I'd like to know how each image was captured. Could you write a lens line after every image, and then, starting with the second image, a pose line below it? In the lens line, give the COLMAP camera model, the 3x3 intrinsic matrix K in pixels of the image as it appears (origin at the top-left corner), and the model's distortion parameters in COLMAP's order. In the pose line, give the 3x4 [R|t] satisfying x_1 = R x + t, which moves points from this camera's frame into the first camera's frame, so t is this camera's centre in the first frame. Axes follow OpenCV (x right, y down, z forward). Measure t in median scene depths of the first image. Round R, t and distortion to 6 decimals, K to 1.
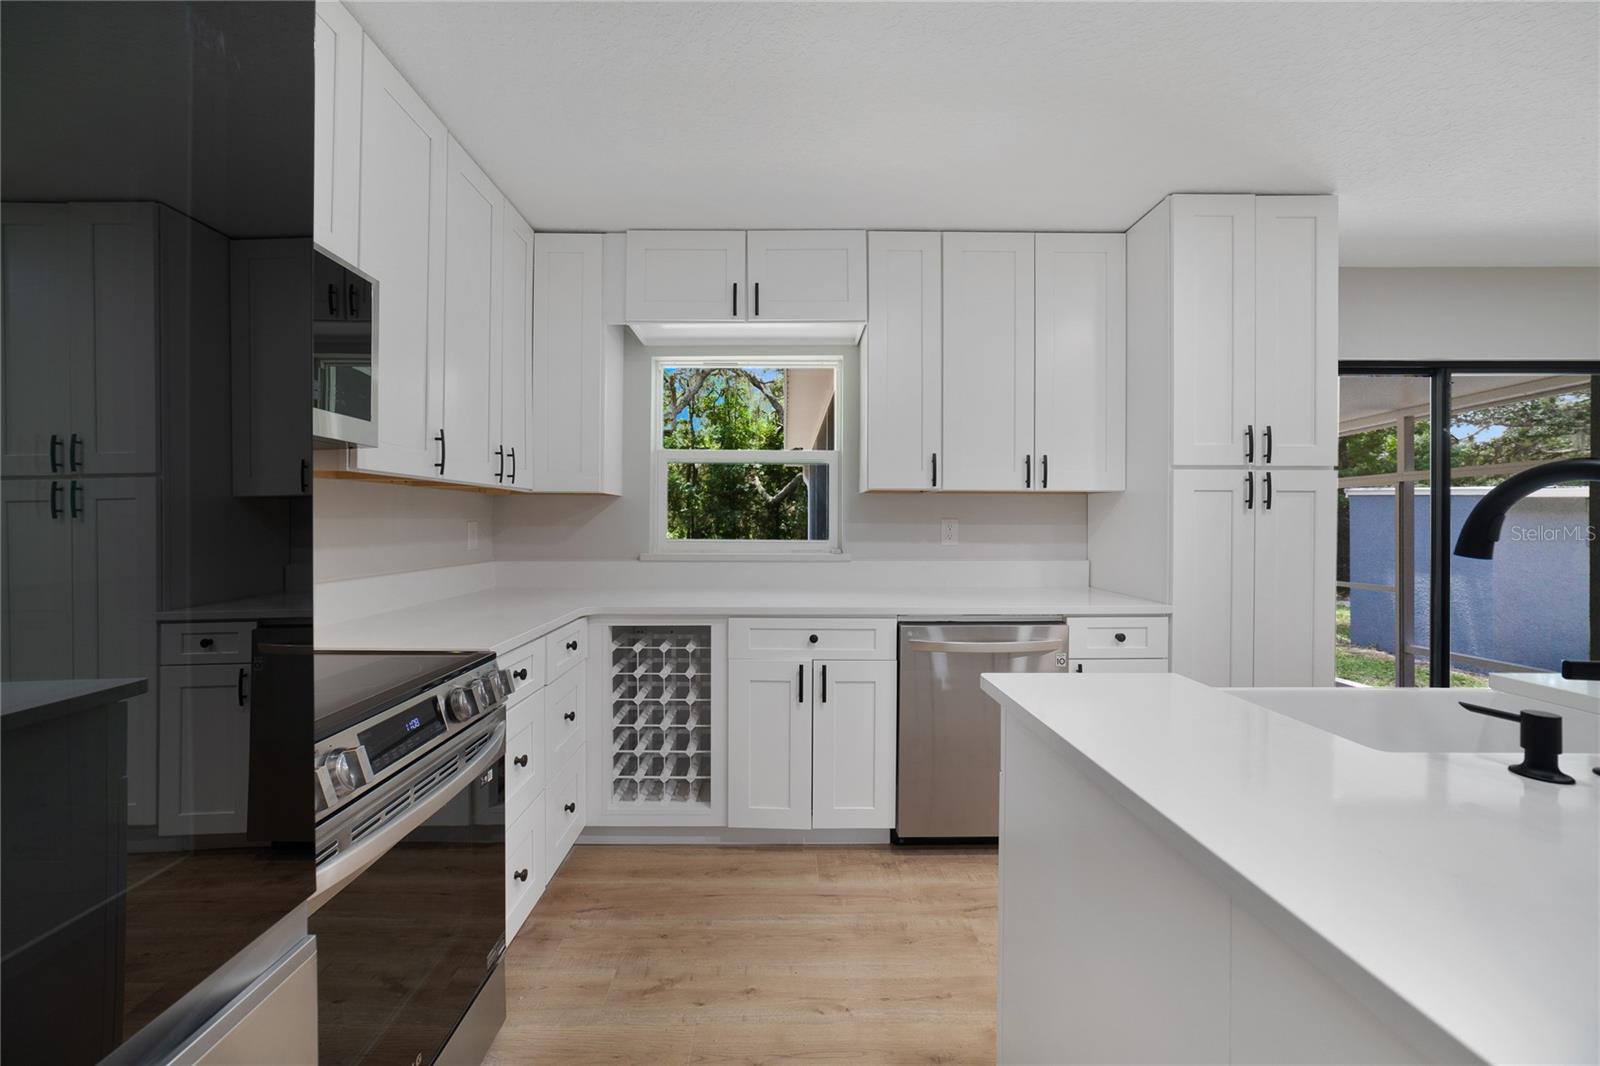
lens RADIAL K [[618.4, 0, 785.8], [0, 618.4, 523.3], [0, 0, 1]] dist [-0.025794, 0.008012]
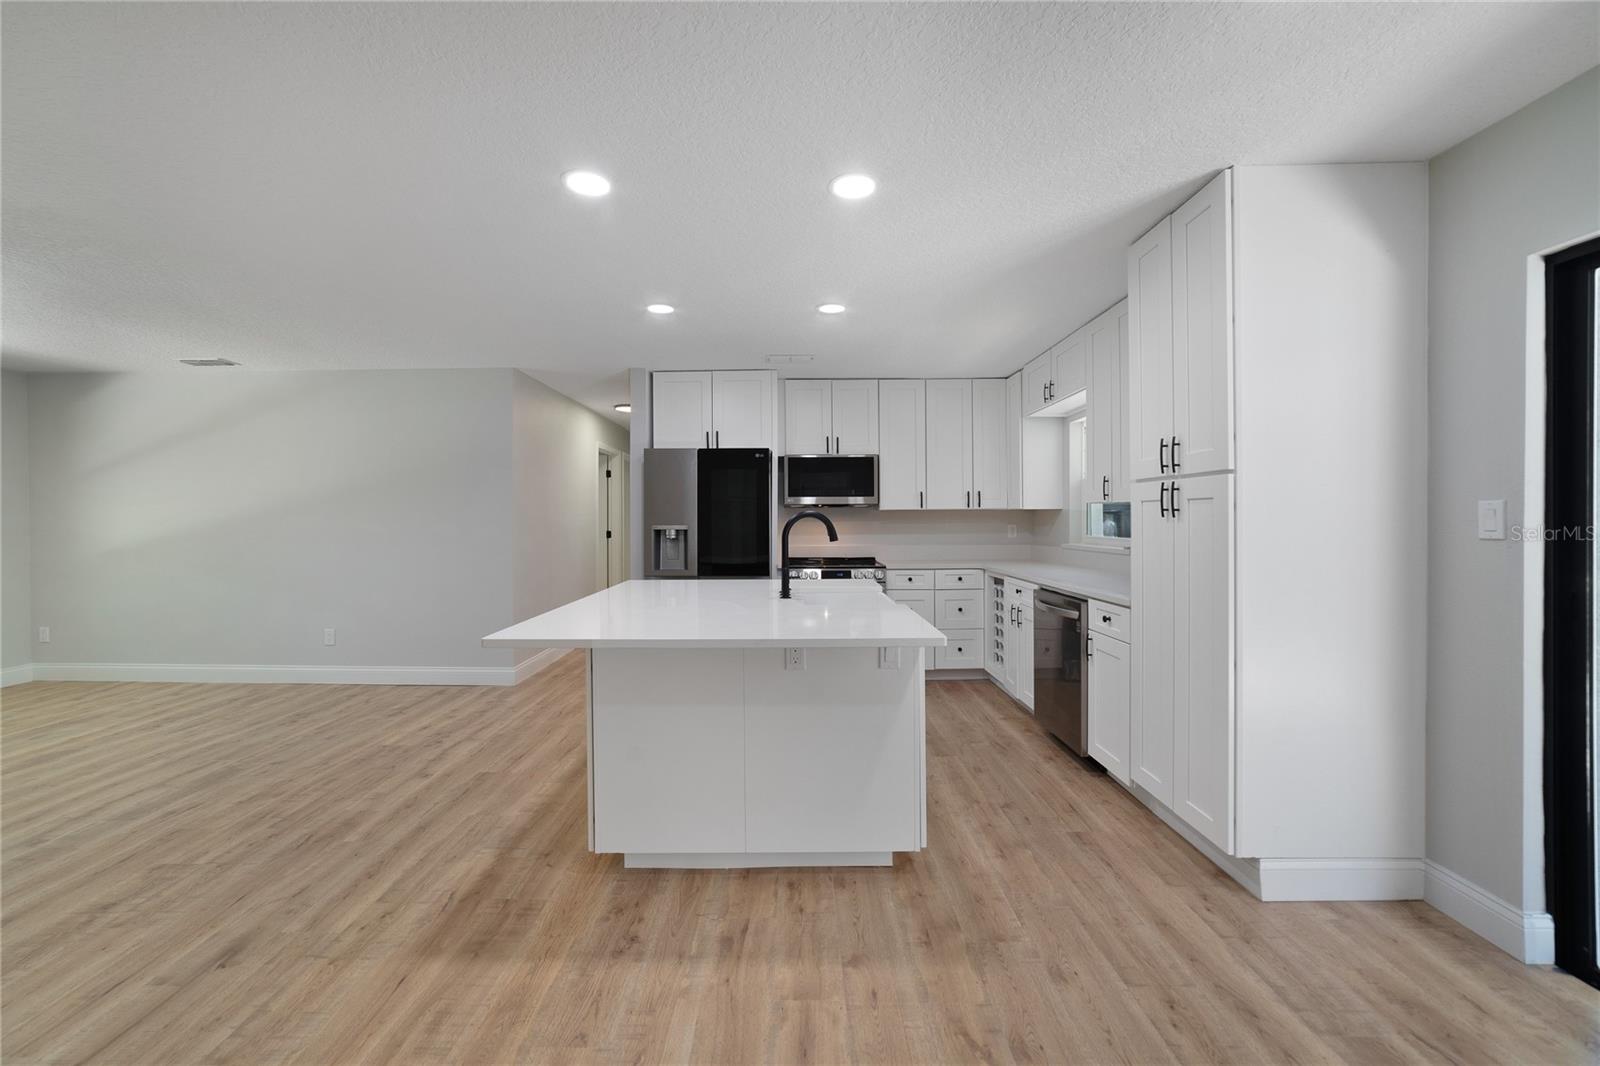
lens RADIAL K [[618.4, 0, 785.8], [0, 618.4, 523.3], [0, 0, 1]] dist [-0.025794, 0.008012]
pose [[-0.020697, 0.005162, -0.999772, 1.840928], [0.004402, 0.999977, 0.005072, -0.021664], [0.999776, -0.004296, -0.020720, 0.368608]]
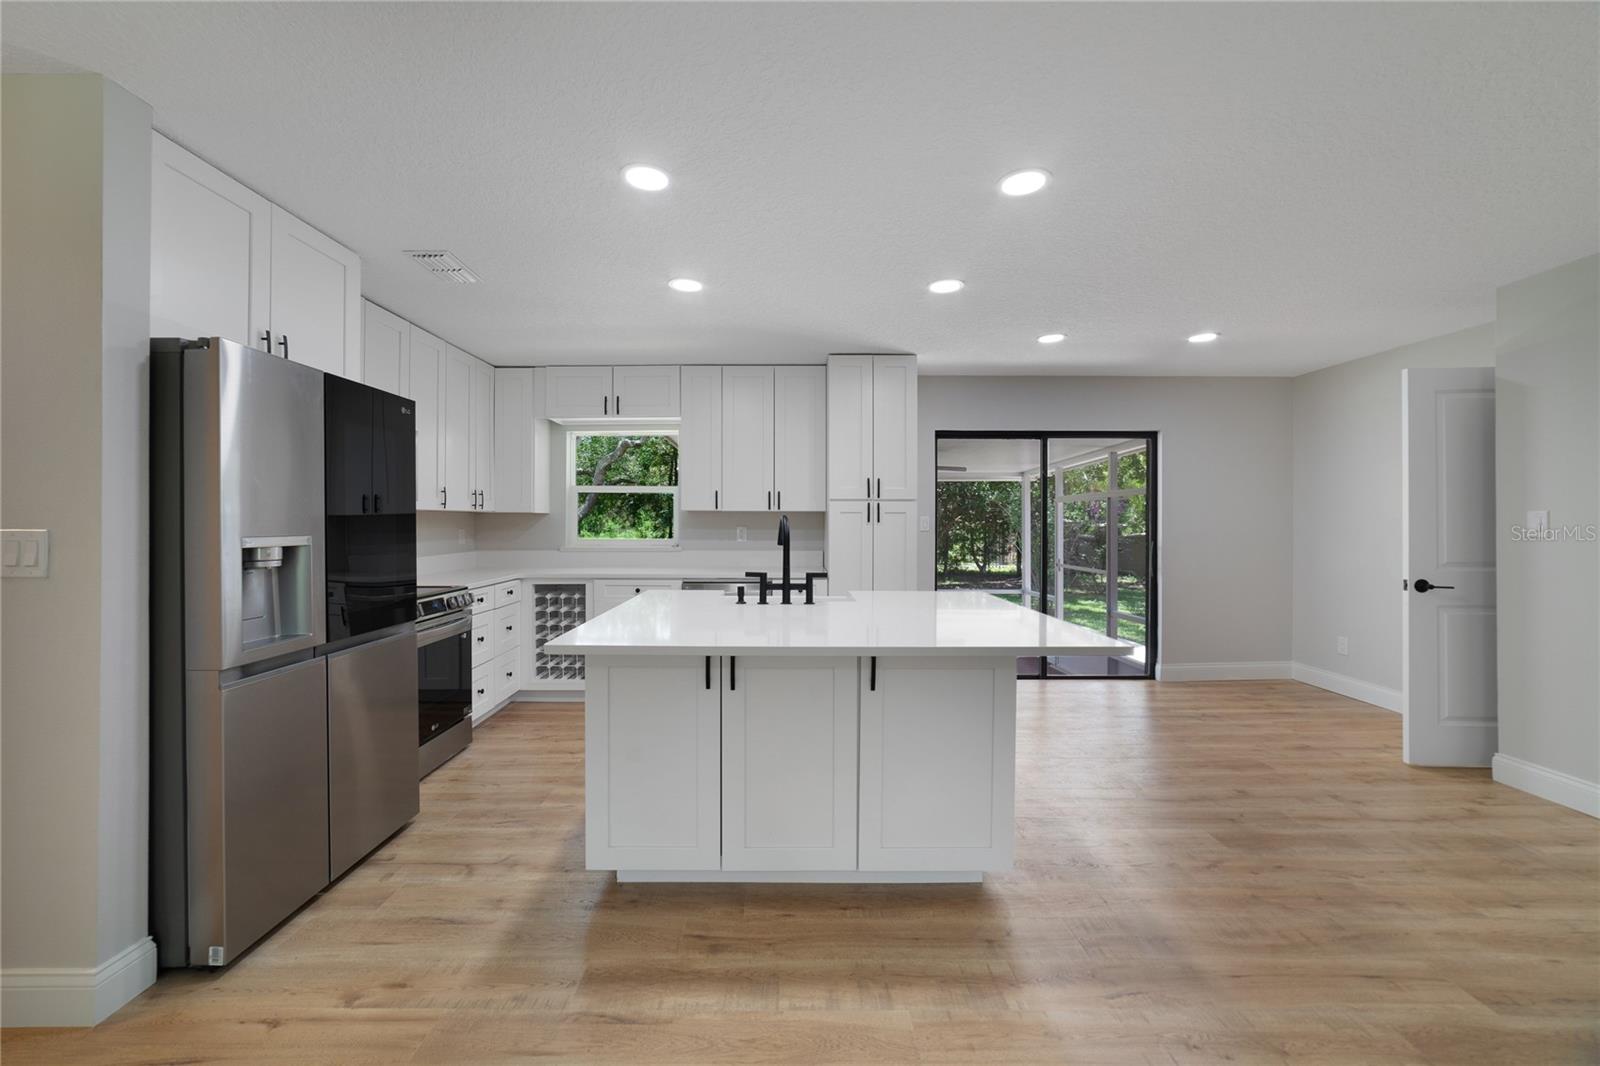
lens RADIAL K [[618.4, 0, 785.8], [0, 618.4, 523.3], [0, 0, 1]] dist [-0.025794, 0.008012]
pose [[0.999998, -0.001348, -0.001187, 0.507733], [0.001350, 0.999998, 0.001709, -0.024314], [0.001185, -0.001711, 0.999998, -0.916483]]
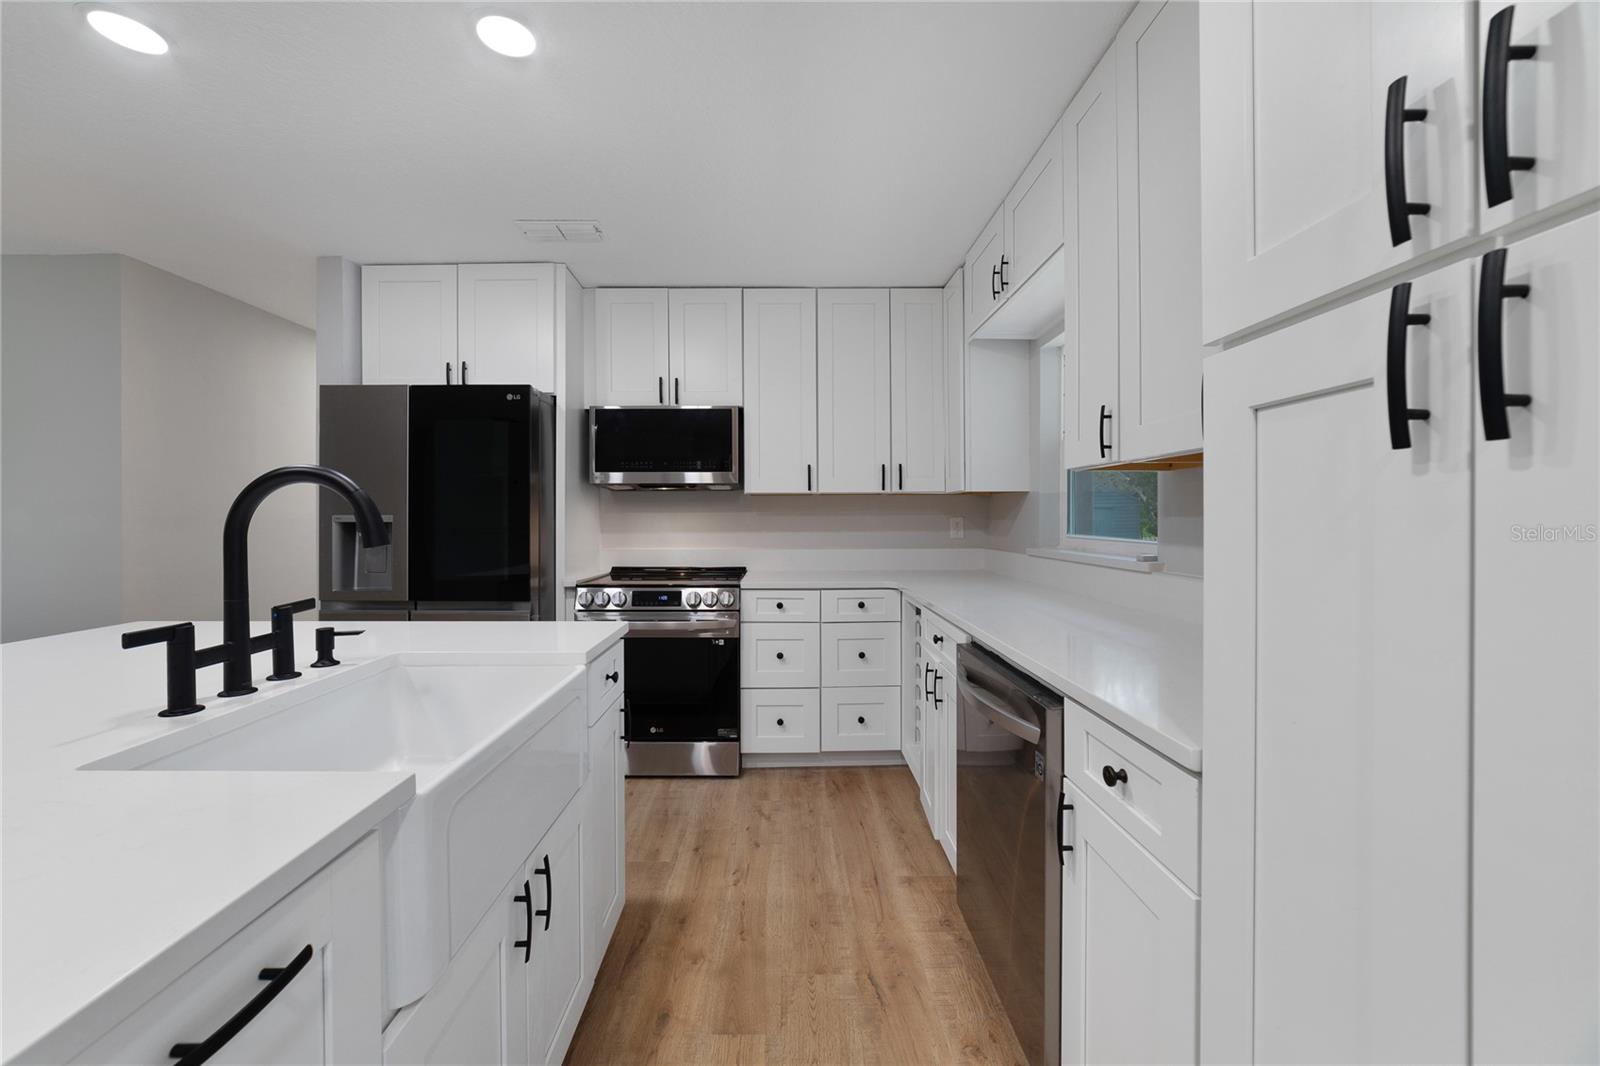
lens RADIAL K [[618.4, 0, 785.8], [0, 618.4, 523.3], [0, 0, 1]] dist [-0.025794, 0.008012]
pose [[-0.002309, 0.007168, -0.999972, 0.990650], [0.000314, 0.999974, 0.007168, 0.002057], [0.999997, -0.000297, -0.002312, 0.773069]]
